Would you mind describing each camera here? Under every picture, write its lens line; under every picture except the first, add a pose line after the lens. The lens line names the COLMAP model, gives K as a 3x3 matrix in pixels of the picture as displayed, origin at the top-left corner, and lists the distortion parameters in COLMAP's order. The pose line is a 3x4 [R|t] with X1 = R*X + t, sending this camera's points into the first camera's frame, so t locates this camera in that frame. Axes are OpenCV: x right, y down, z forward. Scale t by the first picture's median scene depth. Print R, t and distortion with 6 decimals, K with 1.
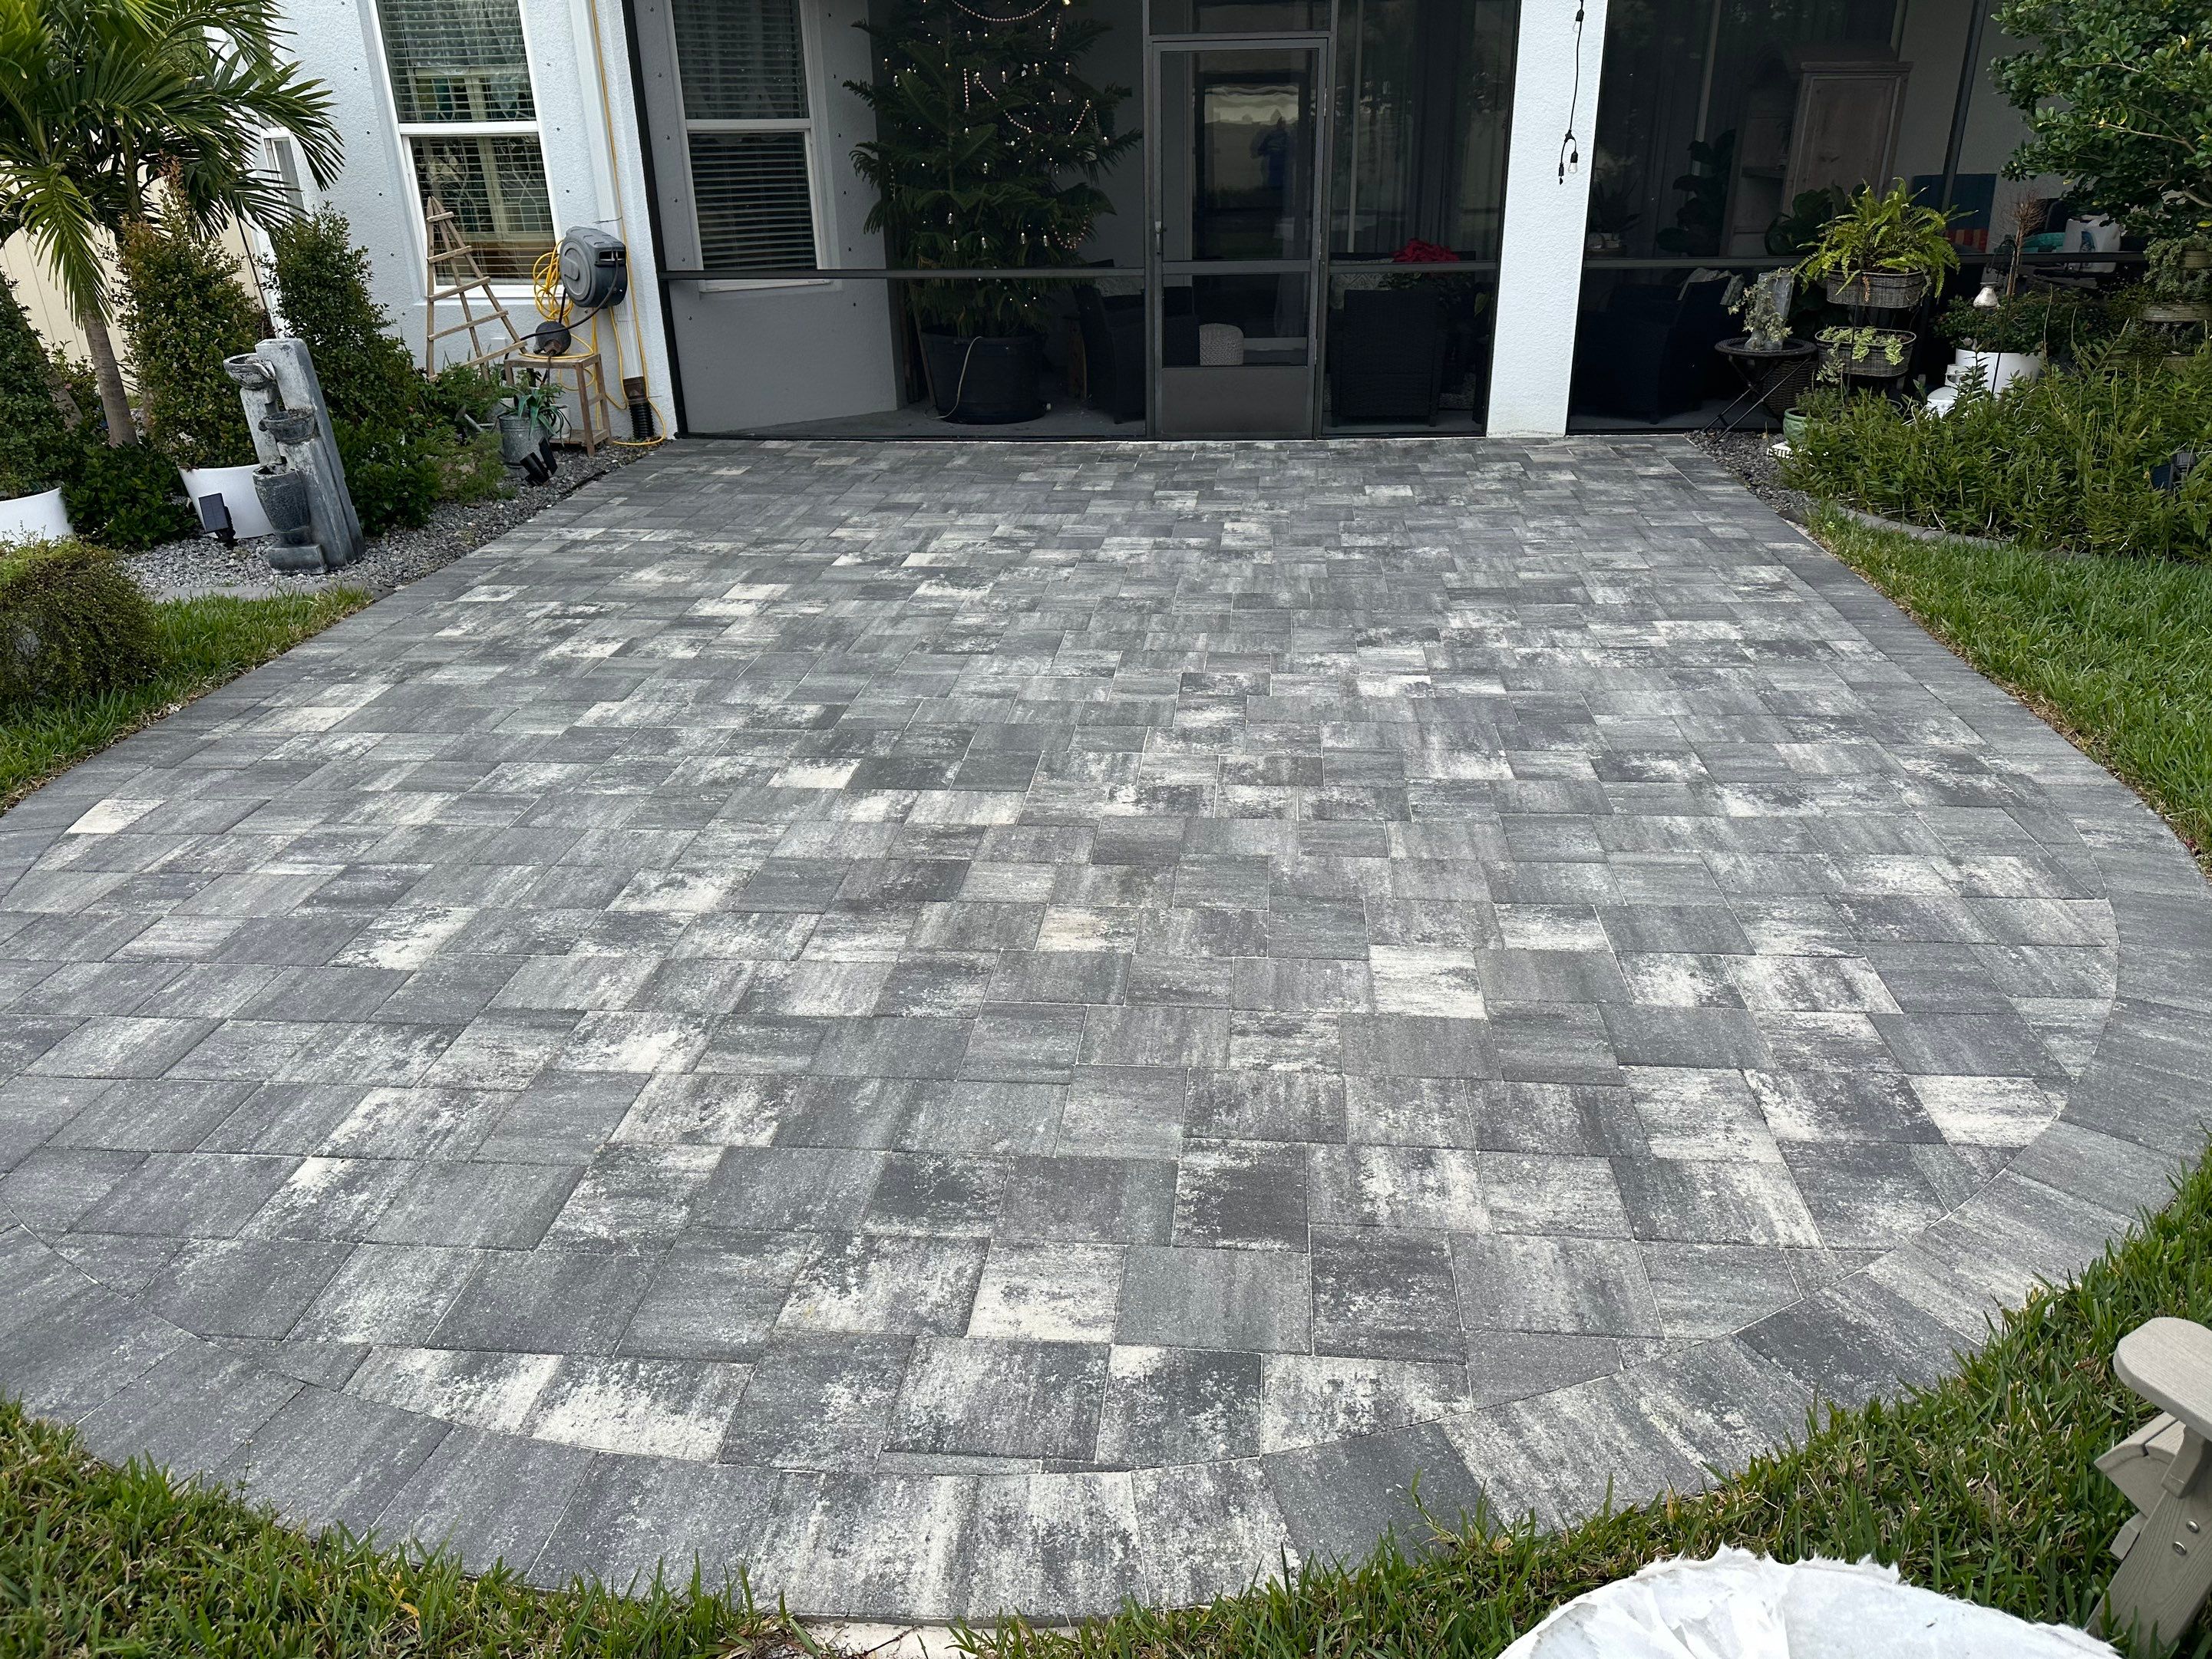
lens RADIAL K [[1527.0, 0, 1125.9], [0, 1527.0, 829.1], [0, 0, 1]] dist [0.169840, -0.312889]
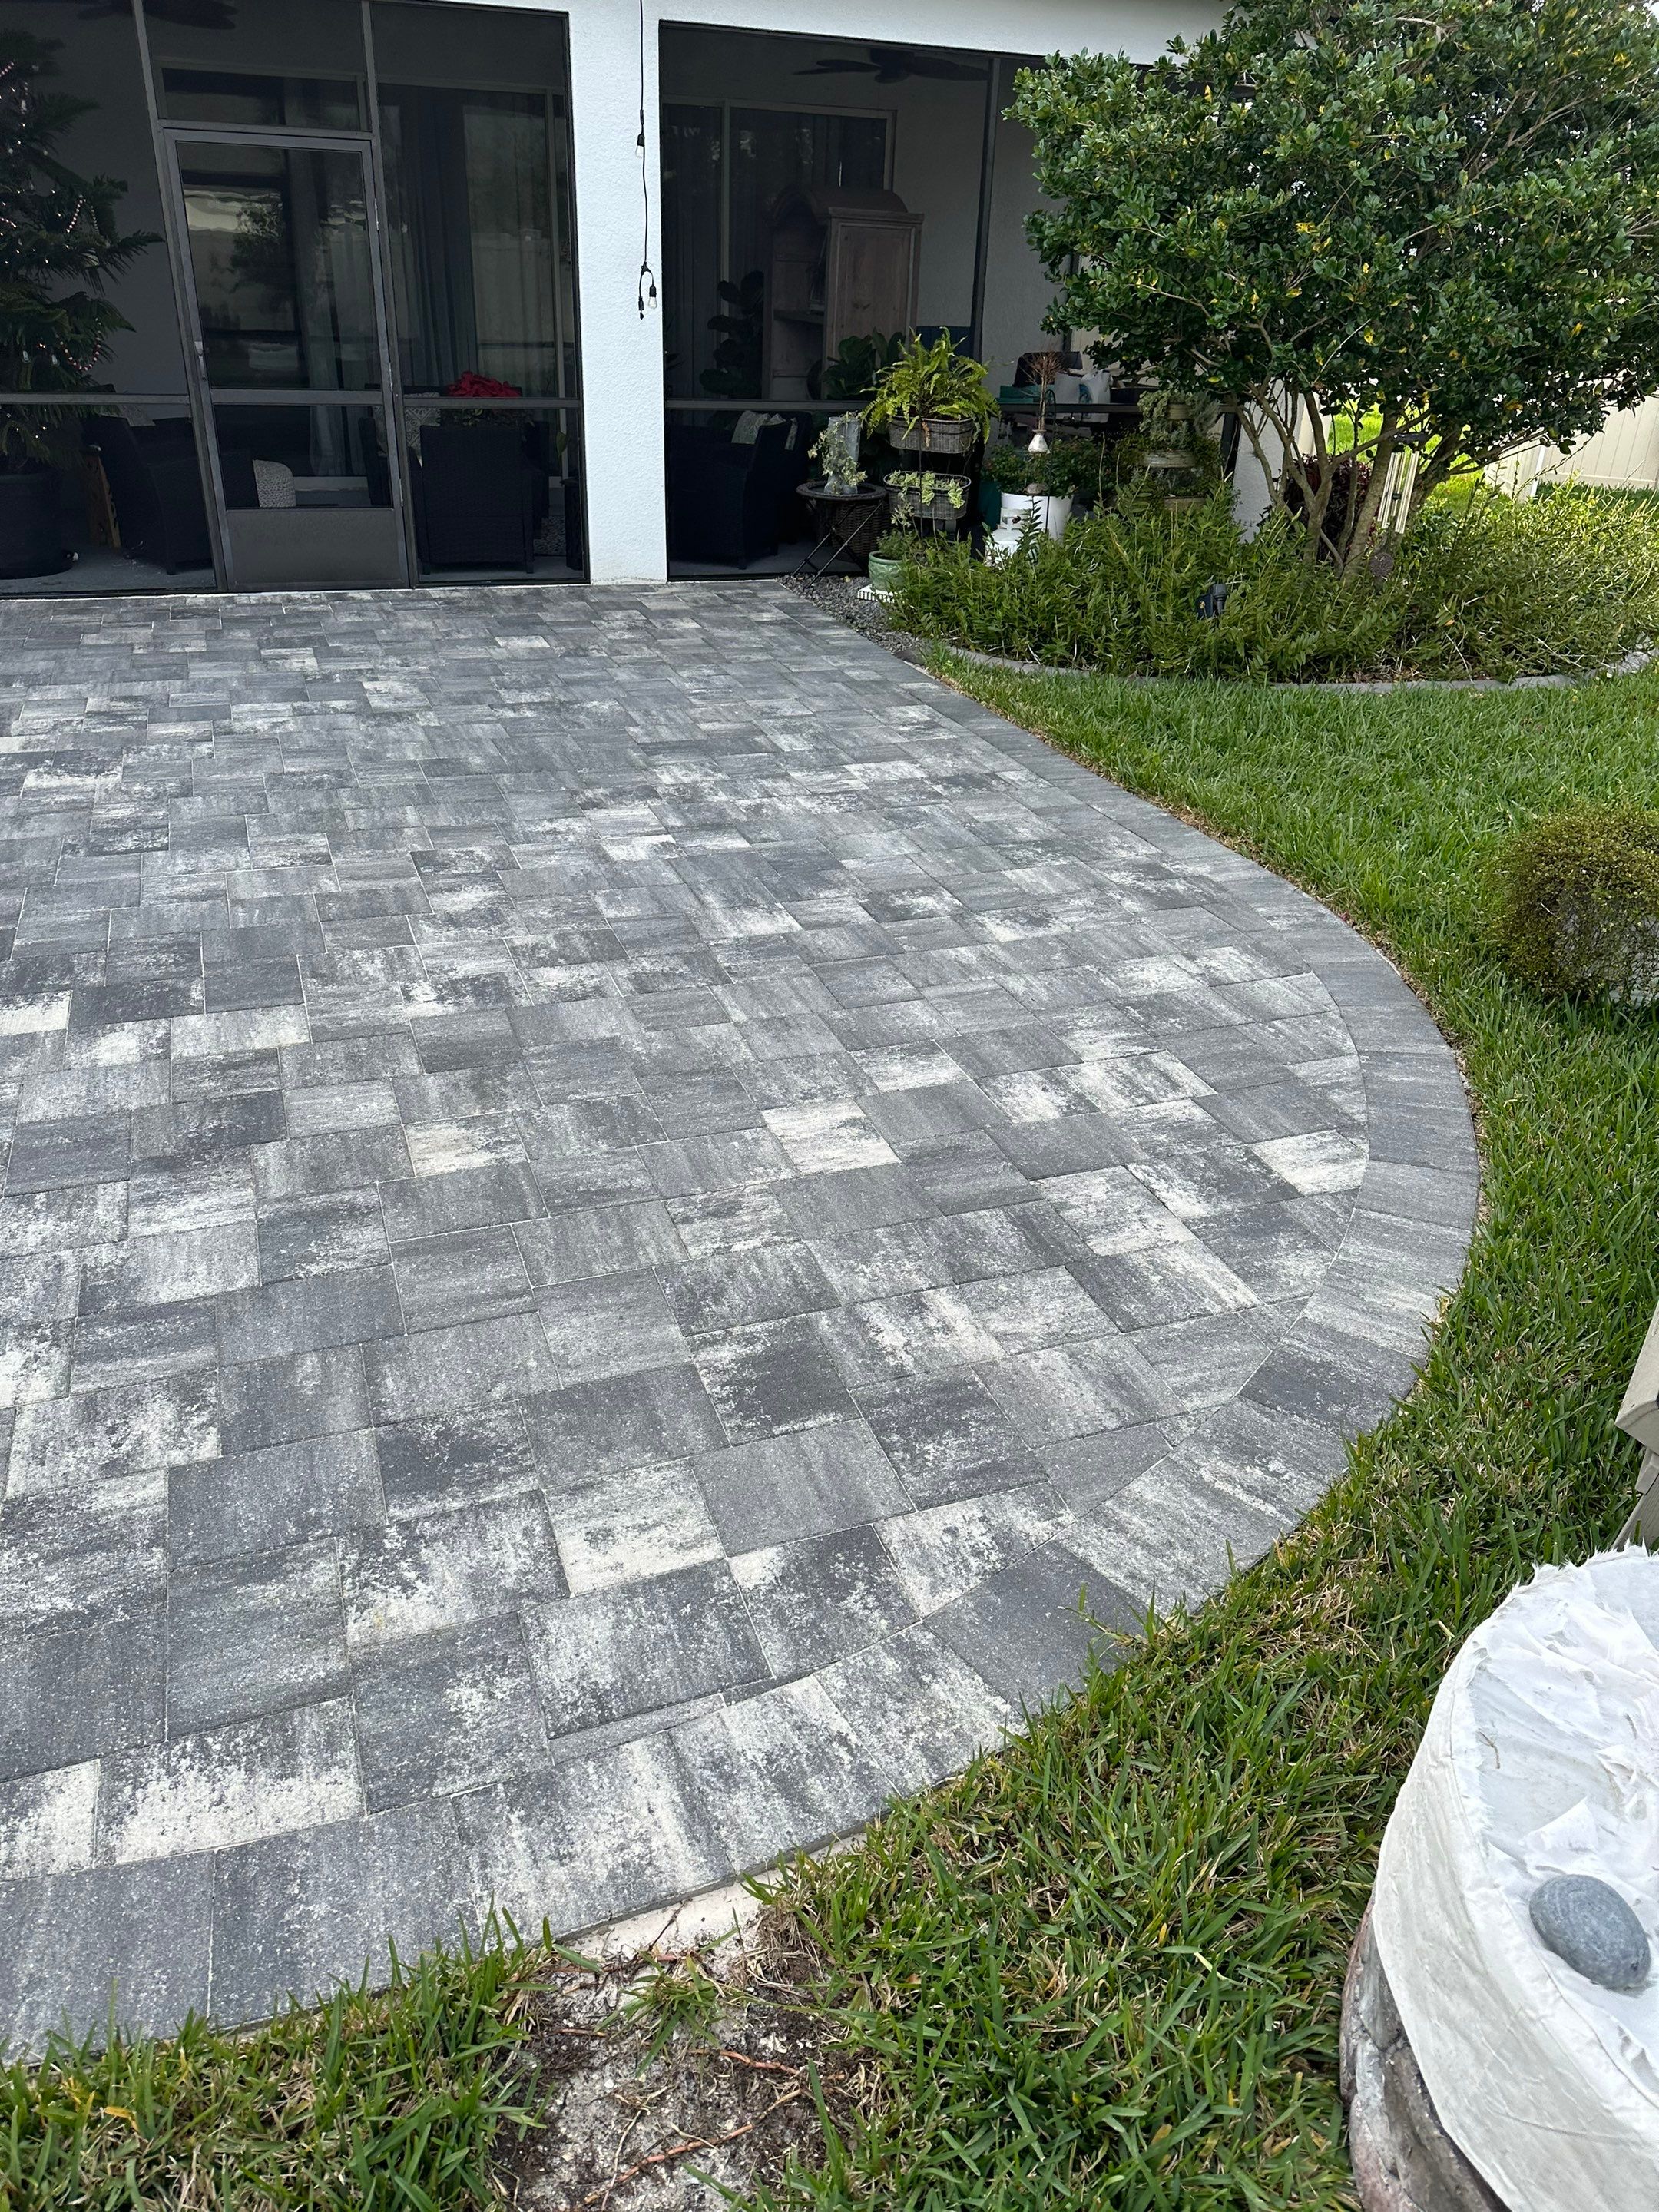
lens RADIAL K [[1515.9, 0, 837.2], [0, 1515.9, 1120.0], [0, 0, 1]] dist [0.190285, -0.383126]
pose [[0.900748, -0.163627, 0.402343, -0.157226], [0.128736, 0.985278, 0.112491, -0.018841], [-0.414826, -0.049530, 0.908552, 0.064687]]
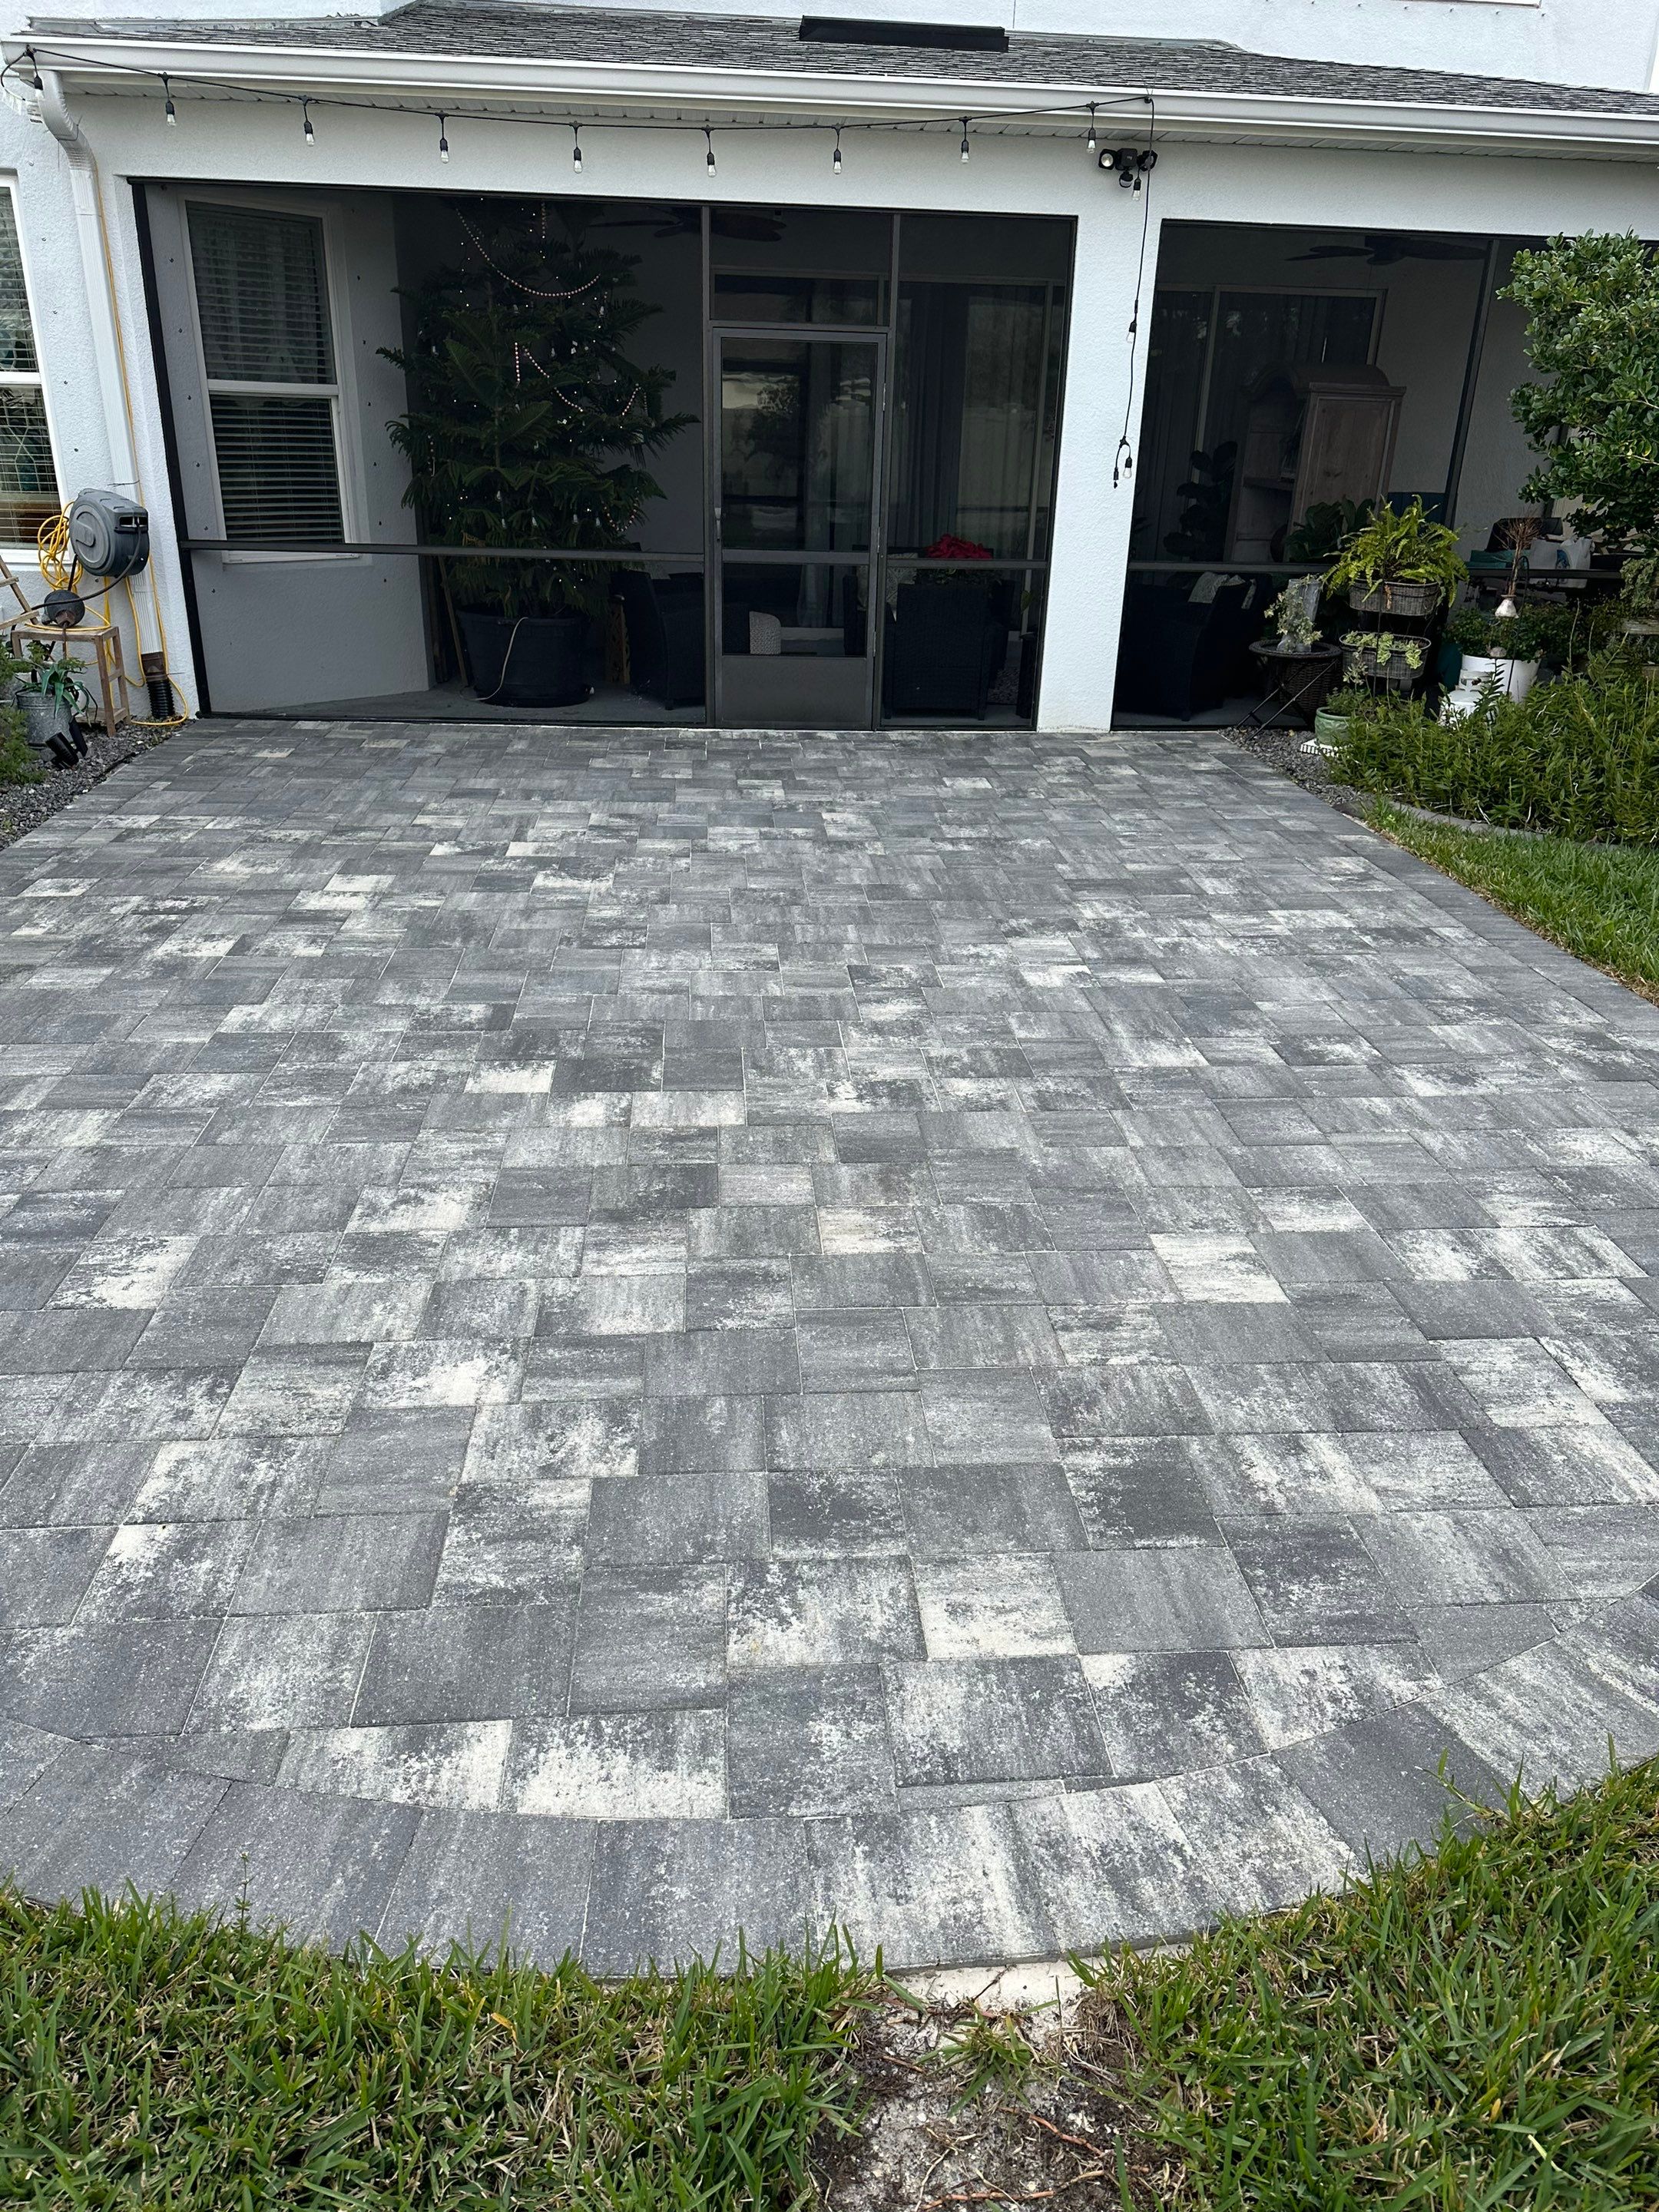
lens RADIAL K [[1520.1, 0, 846.8], [0, 1520.1, 1103.3], [0, 0, 1]] dist [0.189835, -0.384545]
pose [[0.983146, -0.029388, 0.180447, -0.177000], [0.030337, 0.999537, -0.002500, -0.011833], [-0.180290, 0.007932, 0.983581, 0.027894]]
